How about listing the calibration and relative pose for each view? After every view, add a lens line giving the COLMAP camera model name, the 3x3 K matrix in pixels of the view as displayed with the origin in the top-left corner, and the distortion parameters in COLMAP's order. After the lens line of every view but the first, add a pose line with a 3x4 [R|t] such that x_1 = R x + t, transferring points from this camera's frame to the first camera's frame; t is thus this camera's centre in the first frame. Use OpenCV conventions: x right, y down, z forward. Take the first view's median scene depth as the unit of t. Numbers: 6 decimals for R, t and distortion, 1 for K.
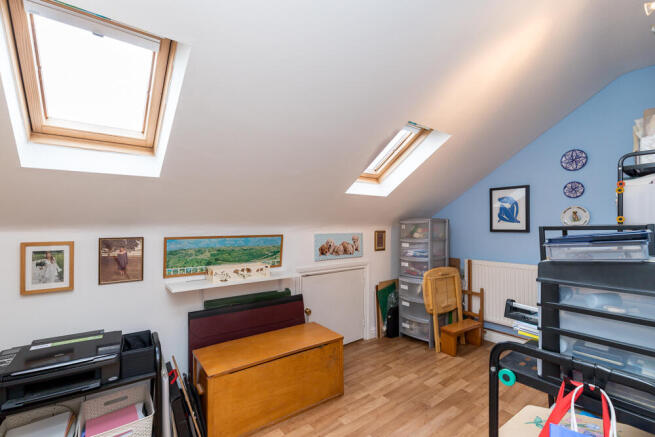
lens RADIAL K [[295.4, 0, 327.4], [0, 295.4, 221.3], [0, 0, 1]] dist [0.005015, -0.000027]
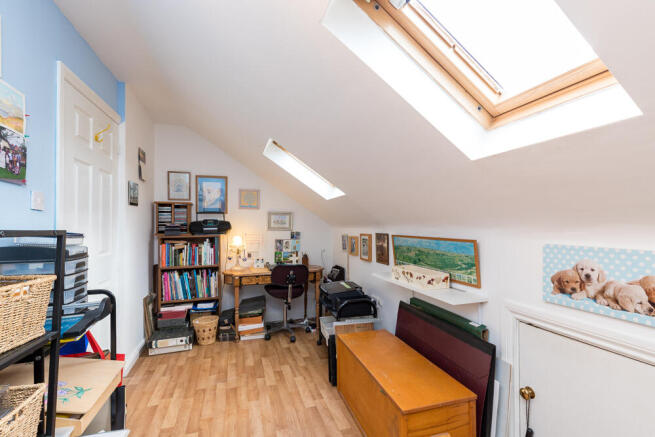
lens RADIAL K [[295.4, 0, 327.2], [0, 295.4, 220.8], [0, 0, 1]] dist [0.005015, -0.000027]
pose [[-0.339814, -0.014395, -0.940383, 0.582107], [0.006729, 0.999820, -0.017737, 0.012202], [0.940469, -0.012355, -0.339655, 0.918160]]
